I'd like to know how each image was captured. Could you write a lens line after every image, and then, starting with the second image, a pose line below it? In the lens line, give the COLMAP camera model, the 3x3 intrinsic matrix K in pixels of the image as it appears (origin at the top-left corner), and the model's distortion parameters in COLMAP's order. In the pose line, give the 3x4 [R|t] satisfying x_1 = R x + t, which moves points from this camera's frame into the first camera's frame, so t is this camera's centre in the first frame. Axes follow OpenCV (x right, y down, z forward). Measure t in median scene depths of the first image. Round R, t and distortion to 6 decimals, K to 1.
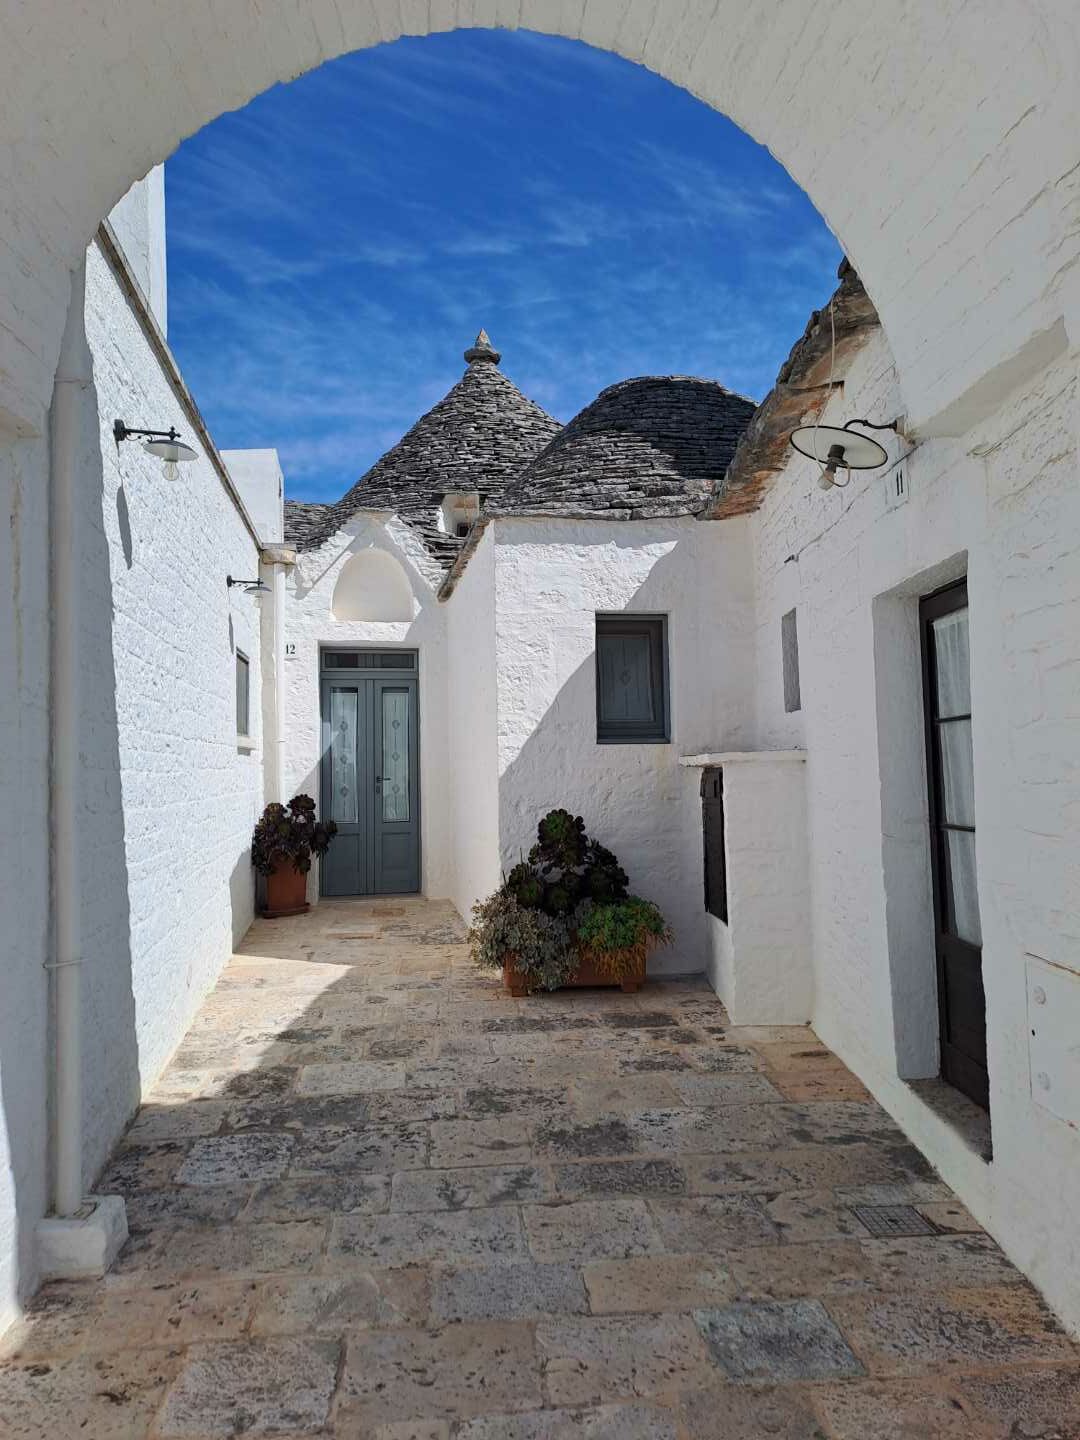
lens RADIAL K [[1010.9, 0, 542.6], [0, 1010.9, 724.6], [0, 0, 1]] dist [0.054204, -0.012959]
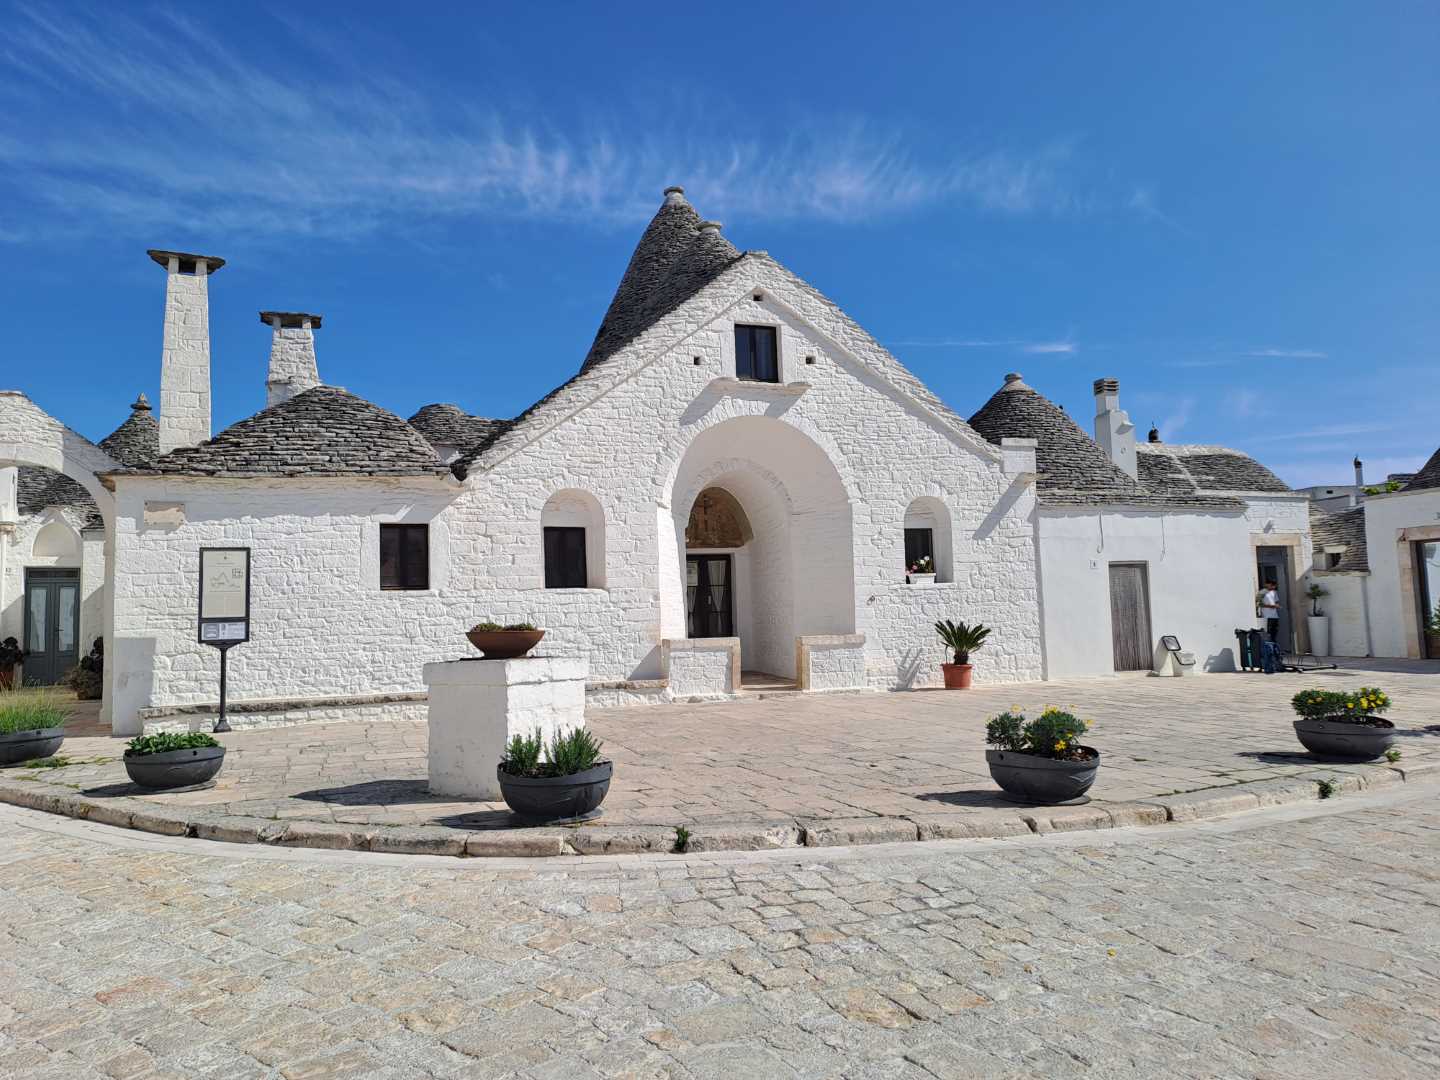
lens RADIAL K [[1010.9, 0, 687.6], [0, 1010.9, 524.1], [0, 0, 1]] dist [0.054204, -0.012959]
pose [[0.963009, 0.000735, 0.269470, 0.545991], [0.013515, 0.998606, -0.051021, -0.040147], [-0.269132, 0.052776, 0.961656, -1.490691]]
